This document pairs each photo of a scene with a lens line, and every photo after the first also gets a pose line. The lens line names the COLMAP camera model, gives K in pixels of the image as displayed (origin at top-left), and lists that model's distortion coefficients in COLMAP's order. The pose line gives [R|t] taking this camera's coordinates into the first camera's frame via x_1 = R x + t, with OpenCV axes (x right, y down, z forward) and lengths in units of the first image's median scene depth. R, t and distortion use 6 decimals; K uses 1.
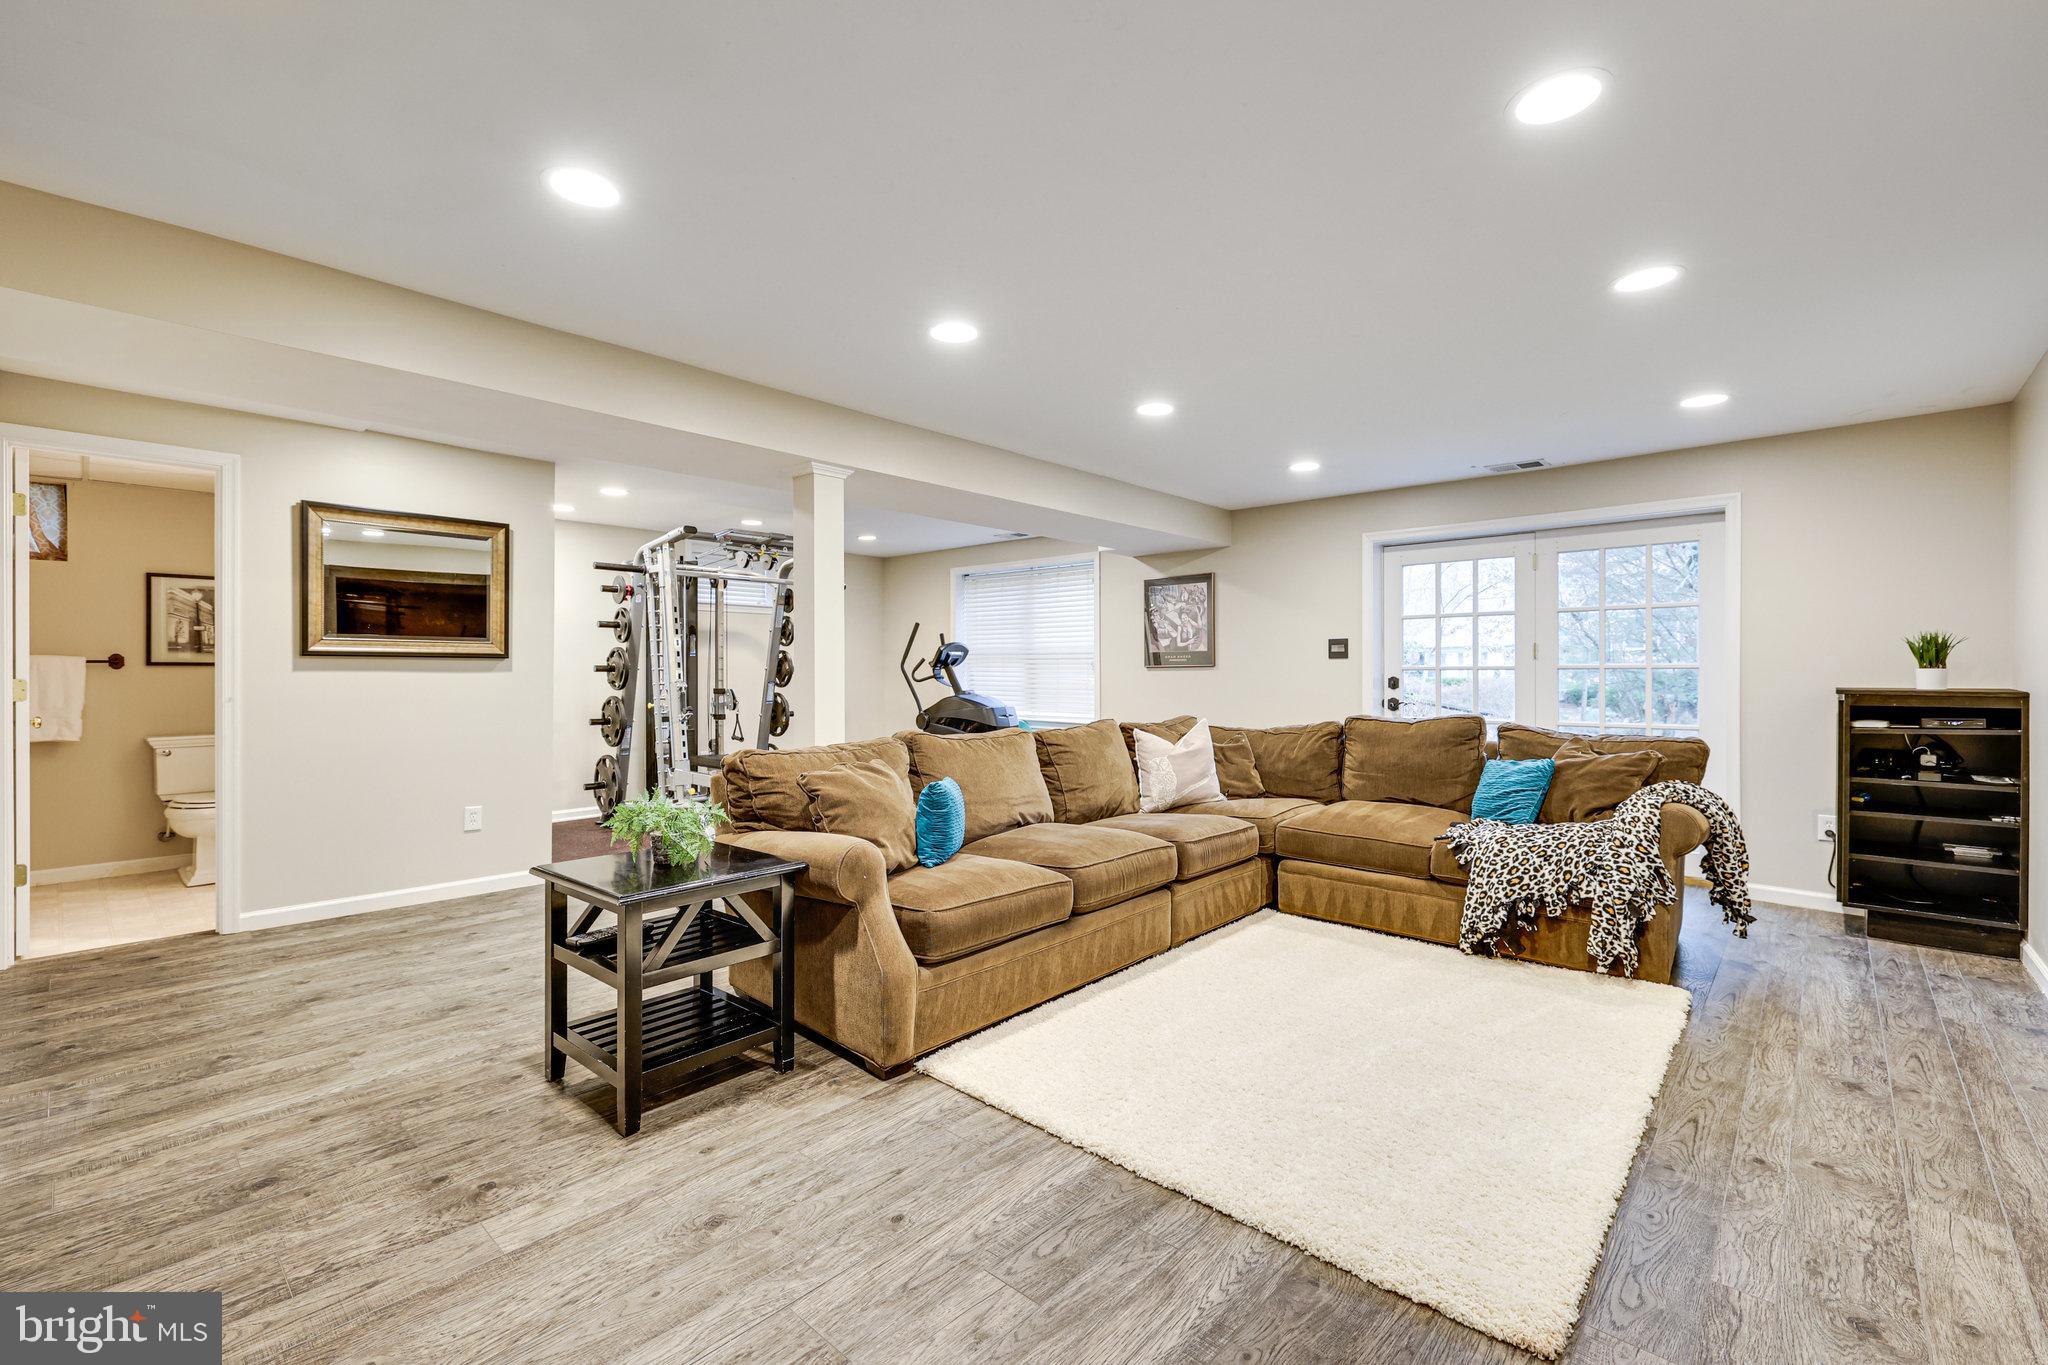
lens RADIAL K [[876.0, 0, 1023.3], [0, 876.0, 676.7], [0, 0, 1]] dist [0.001202, 0.000387]
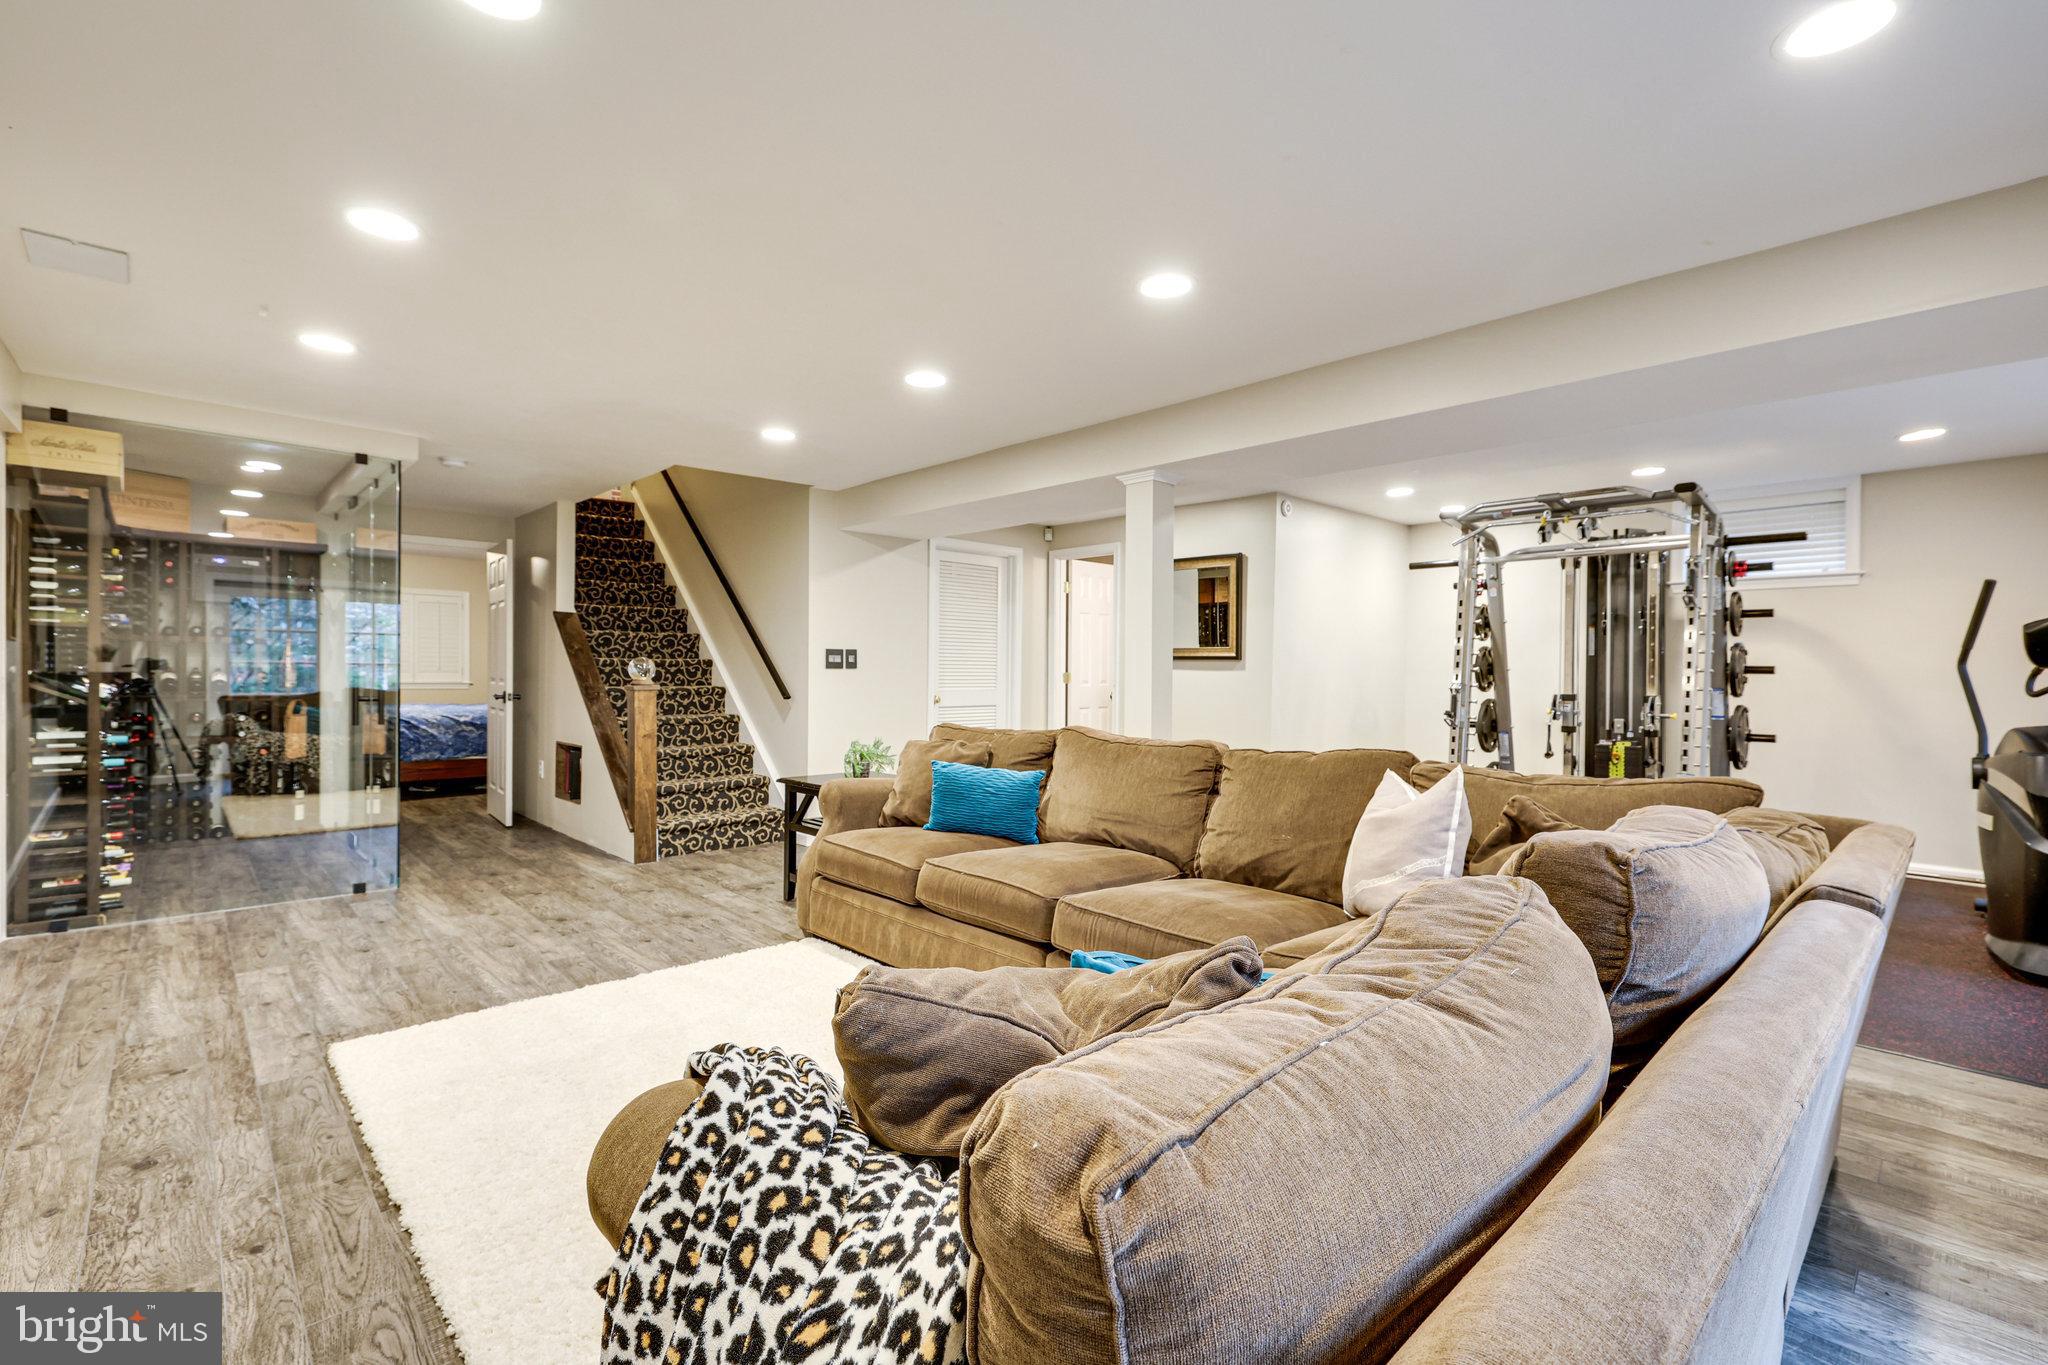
lens RADIAL K [[910.8, 0, 1021.9], [0, 910.8, 676.8], [0, 0, 1]] dist [0.002182, -0.000247]
pose [[-0.077259, 0.007468, -0.996983, 0.493487], [-0.016579, 0.999824, 0.008774, -0.002044], [0.996873, 0.017207, -0.077122, 0.535610]]
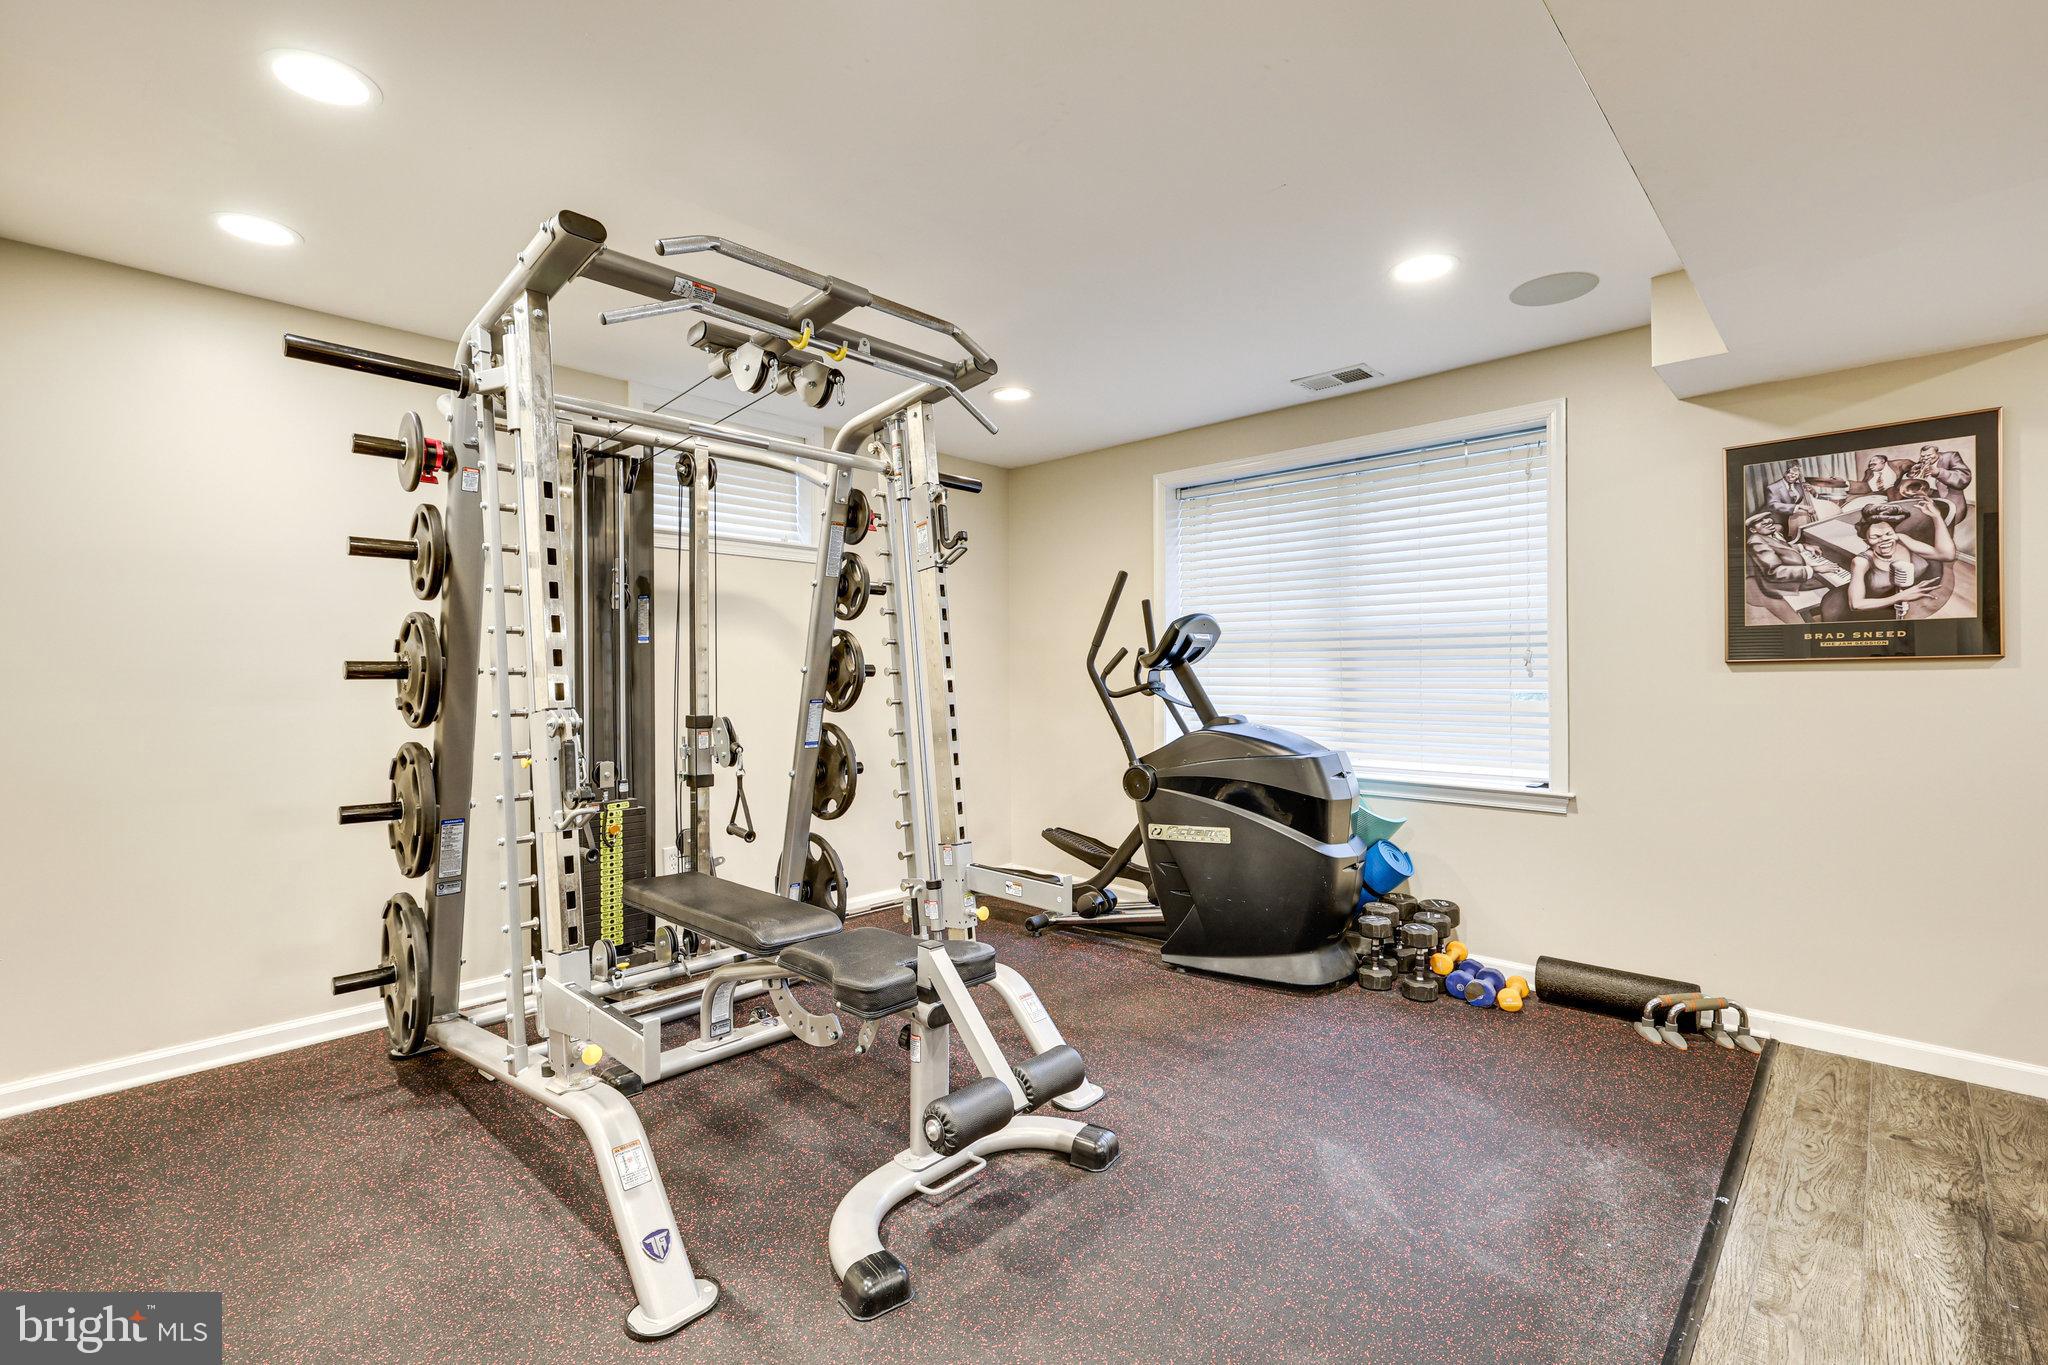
lens RADIAL K [[910.8, 0, 1021.9], [0, 910.8, 676.8], [0, 0, 1]] dist [0.002182, -0.000247]
pose [[0.999588, -0.003611, -0.028473, -0.177973], [0.003489, 0.999985, -0.004325, -0.003571], [0.028489, 0.004224, 0.999585, 0.565263]]
